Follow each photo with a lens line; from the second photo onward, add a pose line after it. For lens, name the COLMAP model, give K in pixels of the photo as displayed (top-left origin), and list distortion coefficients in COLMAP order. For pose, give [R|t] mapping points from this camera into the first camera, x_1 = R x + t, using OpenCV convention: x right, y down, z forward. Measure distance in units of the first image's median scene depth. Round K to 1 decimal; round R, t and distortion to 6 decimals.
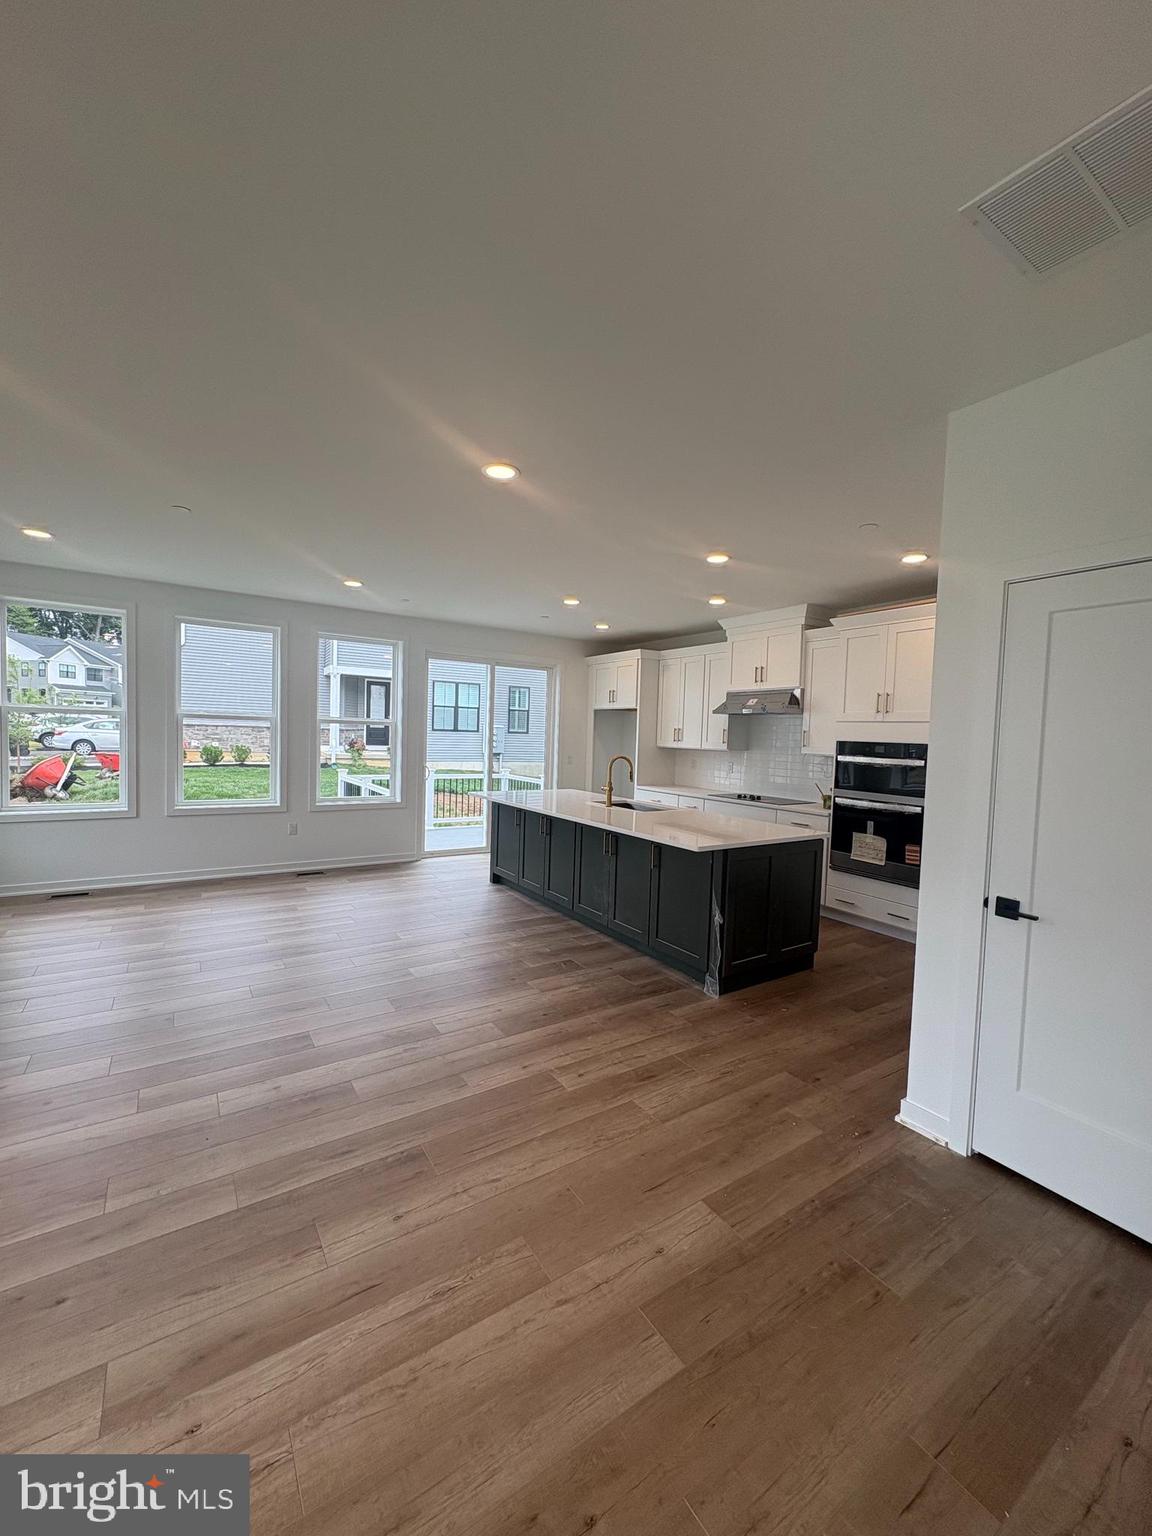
lens RADIAL K [[608.3, 0, 573.2], [0, 608.3, 761.6], [0, 0, 1]] dist [-0.000291, -0.000241]
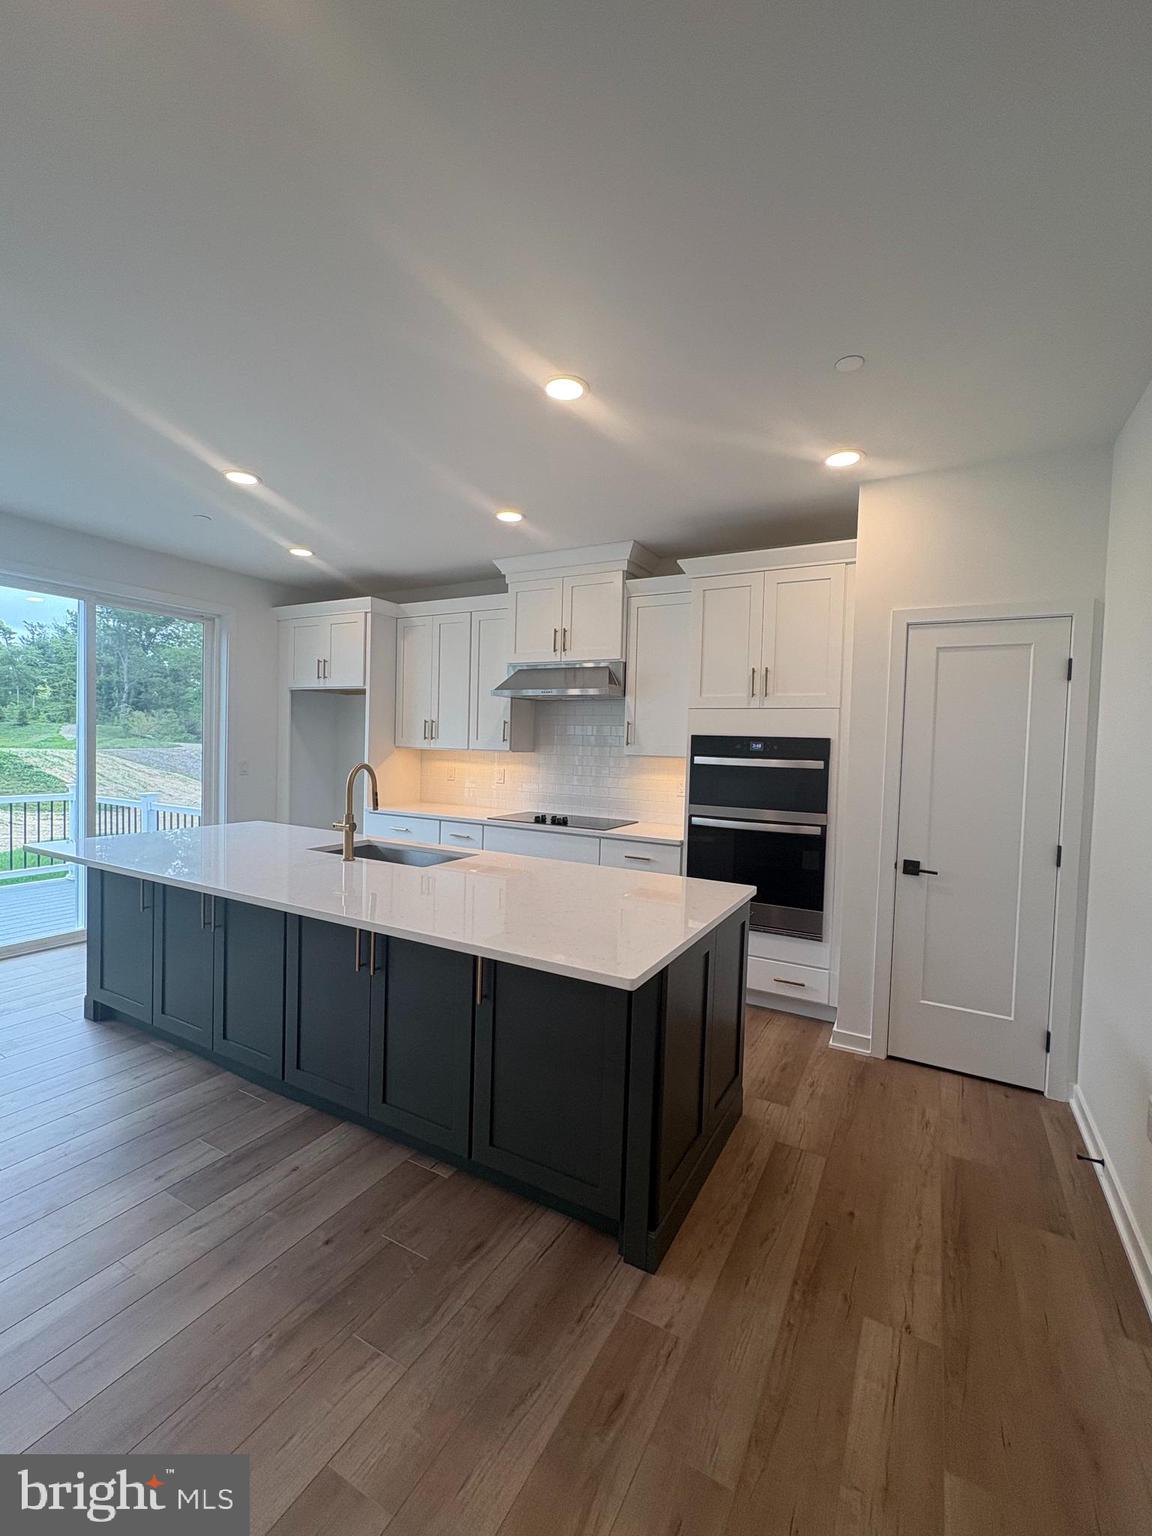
lens RADIAL K [[650.6, 0, 583.3], [0, 650.6, 757.1], [0, 0, 1]] dist [-0.002119, 0.000563]
pose [[0.881973, -0.019409, 0.470899, -0.023172], [0.022316, 0.999751, -0.000589, -0.009612], [-0.470770, 0.011028, 0.882187, 0.333751]]
